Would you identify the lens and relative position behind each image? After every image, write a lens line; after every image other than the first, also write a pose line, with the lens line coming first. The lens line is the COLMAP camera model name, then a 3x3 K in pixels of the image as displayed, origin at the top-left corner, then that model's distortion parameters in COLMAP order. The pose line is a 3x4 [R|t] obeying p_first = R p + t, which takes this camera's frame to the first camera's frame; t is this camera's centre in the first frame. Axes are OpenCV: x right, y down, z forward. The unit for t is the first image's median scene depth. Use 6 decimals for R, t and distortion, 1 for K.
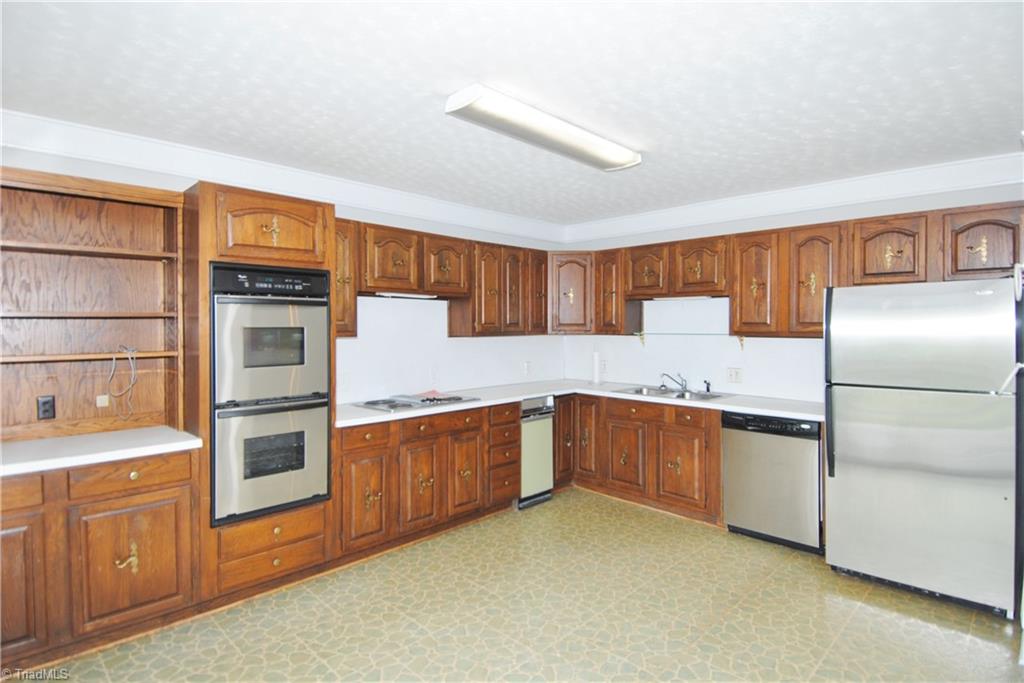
lens RADIAL K [[545.1, 0, 518.4], [0, 545.1, 336.0], [0, 0, 1]] dist [0.043613, -0.021352]
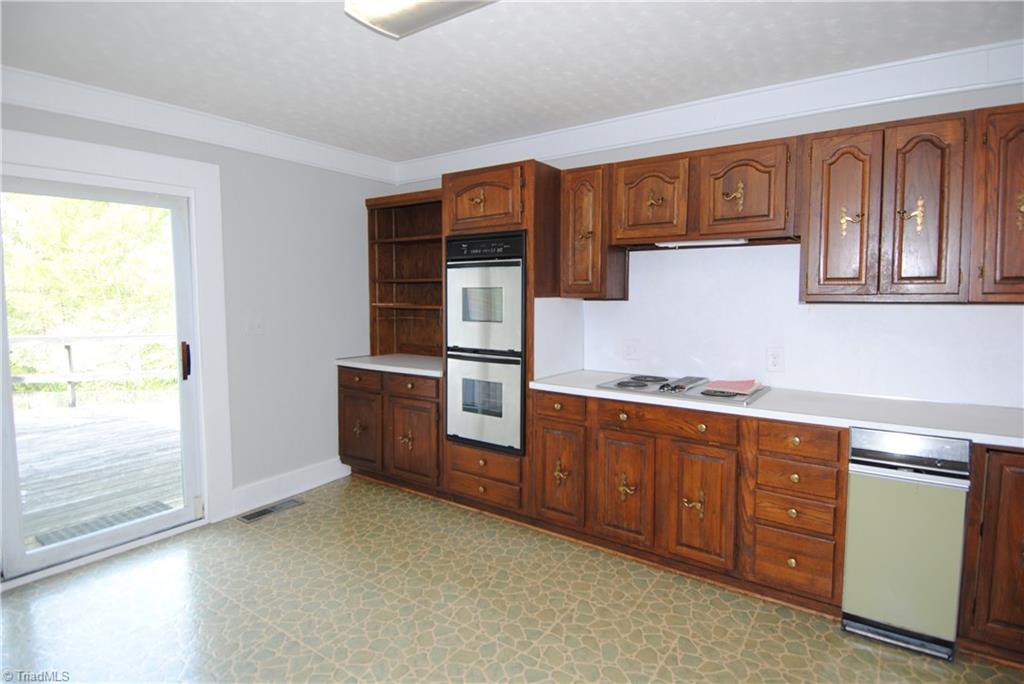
lens RADIAL K [[545.1, 0, 509.6], [0, 545.1, 326.4], [0, 0, 1]] dist [0.043613, -0.021352]
pose [[0.152839, 0.069623, -0.985796, 0.643164], [-0.014588, 0.997566, 0.068192, -0.012057], [0.988143, 0.003958, 0.153483, 0.830384]]
